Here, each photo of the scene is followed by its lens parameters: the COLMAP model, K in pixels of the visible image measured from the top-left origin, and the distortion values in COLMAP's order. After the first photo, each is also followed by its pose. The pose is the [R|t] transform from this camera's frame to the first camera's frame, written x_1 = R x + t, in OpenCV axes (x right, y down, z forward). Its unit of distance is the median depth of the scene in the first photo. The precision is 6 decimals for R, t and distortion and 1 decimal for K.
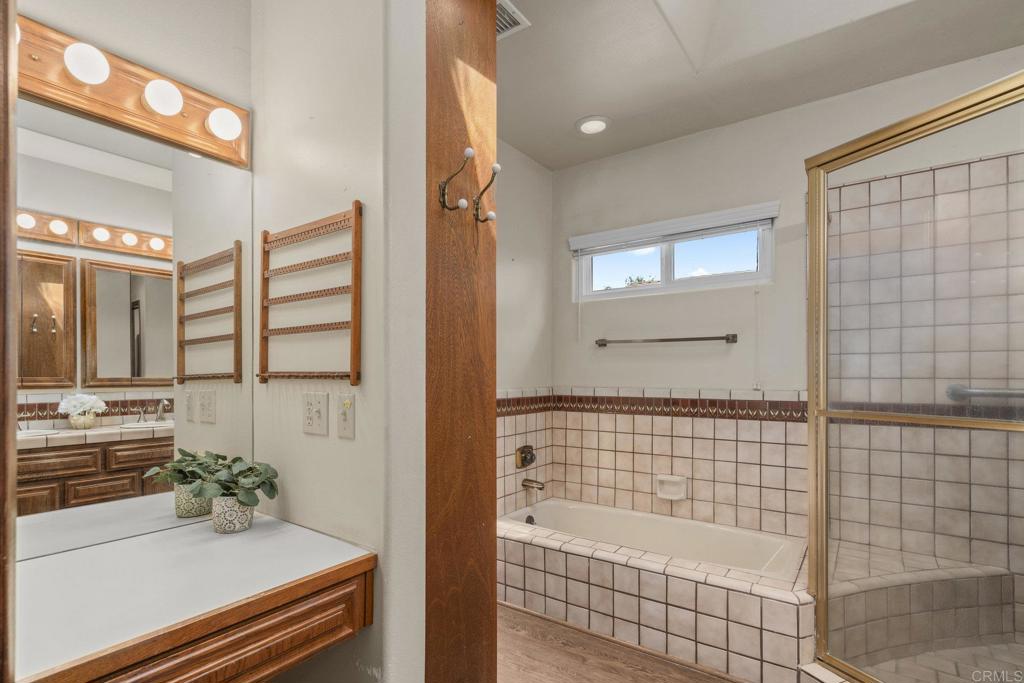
lens RADIAL K [[504.5, 0, 508.9], [0, 504.5, 374.8], [0, 0, 1]] dist [0.000350, 0.001175]
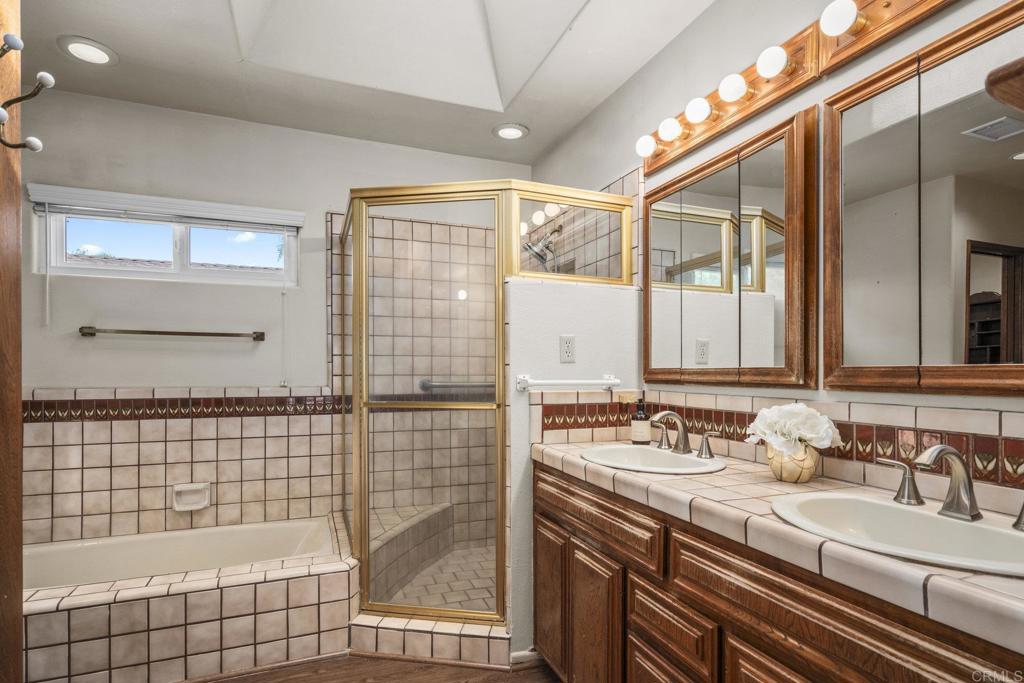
lens RADIAL K [[504.5, 0, 496.4], [0, 504.5, 371.8], [0, 0, 1]] dist [0.000350, 0.001175]
pose [[0.556565, 0.000595, 0.830804, -0.159557], [-0.001583, 0.999999, 0.000344, -0.002546], [-0.830803, -0.001507, 0.556565, 0.054519]]
